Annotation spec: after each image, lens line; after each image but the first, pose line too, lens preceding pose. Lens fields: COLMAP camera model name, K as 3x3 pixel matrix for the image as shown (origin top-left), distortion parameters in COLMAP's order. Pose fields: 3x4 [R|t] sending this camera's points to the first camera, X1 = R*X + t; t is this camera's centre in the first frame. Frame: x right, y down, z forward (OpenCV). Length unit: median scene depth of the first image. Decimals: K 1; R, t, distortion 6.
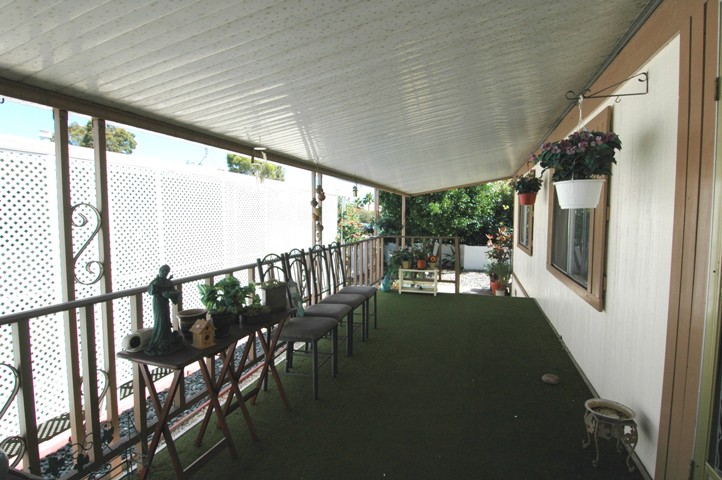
lens RADIAL K [[380.6, 0, 362.9], [0, 380.6, 241.0], [0, 0, 1]] dist [-0.002214, -0.016547]
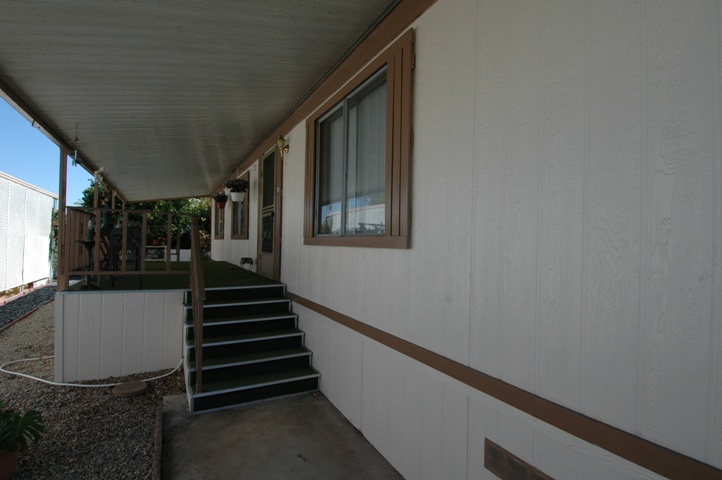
lens RADIAL K [[380.6, 0, 362.5], [0, 380.6, 238.0], [0, 0, 1]] dist [-0.002214, -0.016547]
pose [[0.718878, 0.024944, 0.694689, -0.270890], [0.023164, 0.997941, -0.059803, 0.131685], [-0.694751, 0.059083, 0.716820, -0.611850]]
